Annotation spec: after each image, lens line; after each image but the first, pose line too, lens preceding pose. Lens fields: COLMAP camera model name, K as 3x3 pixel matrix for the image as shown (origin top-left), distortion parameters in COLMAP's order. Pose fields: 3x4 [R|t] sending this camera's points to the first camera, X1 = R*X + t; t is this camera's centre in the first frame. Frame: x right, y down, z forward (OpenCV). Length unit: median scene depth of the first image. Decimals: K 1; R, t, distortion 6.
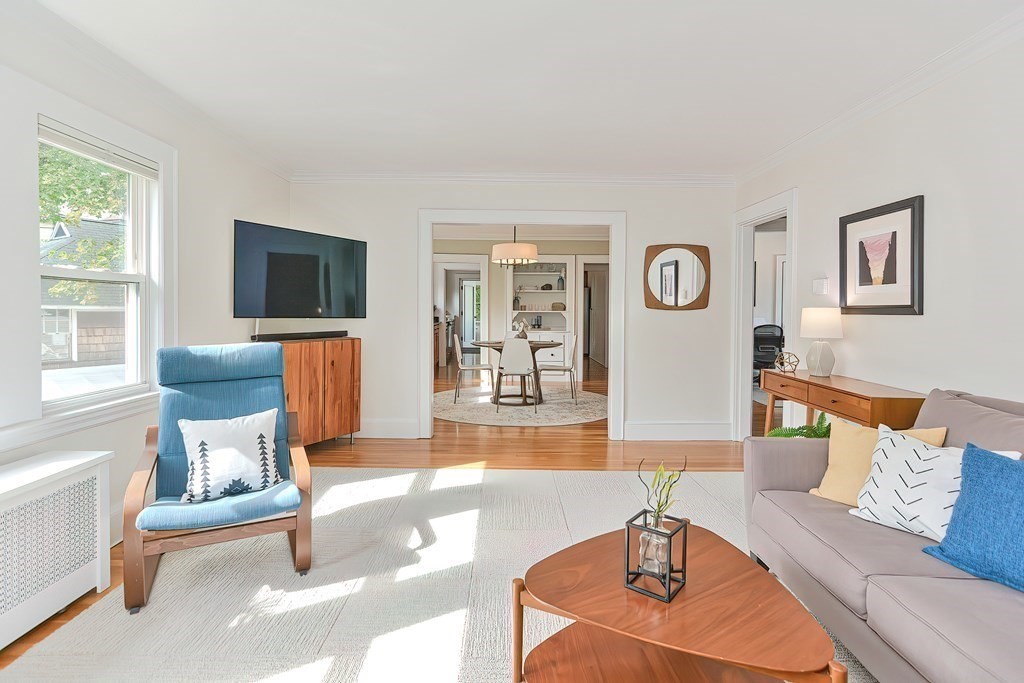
lens RADIAL K [[503.2, 0, 526.6], [0, 503.2, 314.4], [0, 0, 1]] dist [-0.002322, 0.000801]
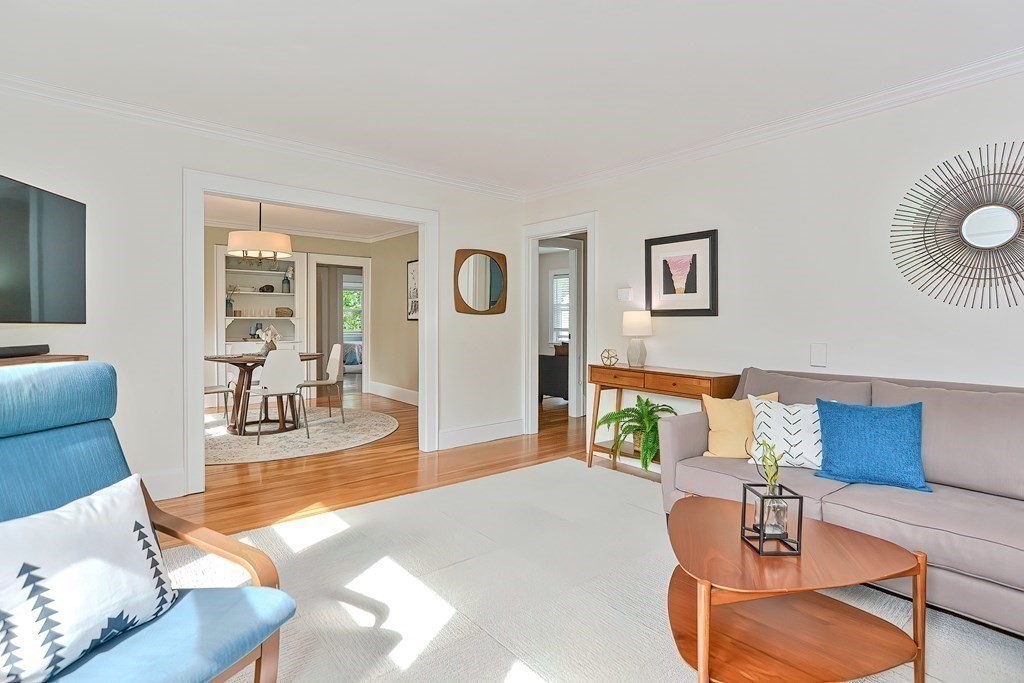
lens RADIAL K [[503.2, 0, 539.1], [0, 503.2, 320.9], [0, 0, 1]] dist [-0.002322, 0.000801]
pose [[0.769161, -0.002212, 0.639052, -0.263309], [0.006416, 0.999970, -0.004261, 0.009502], [-0.639023, 0.007377, 0.769152, 0.138621]]
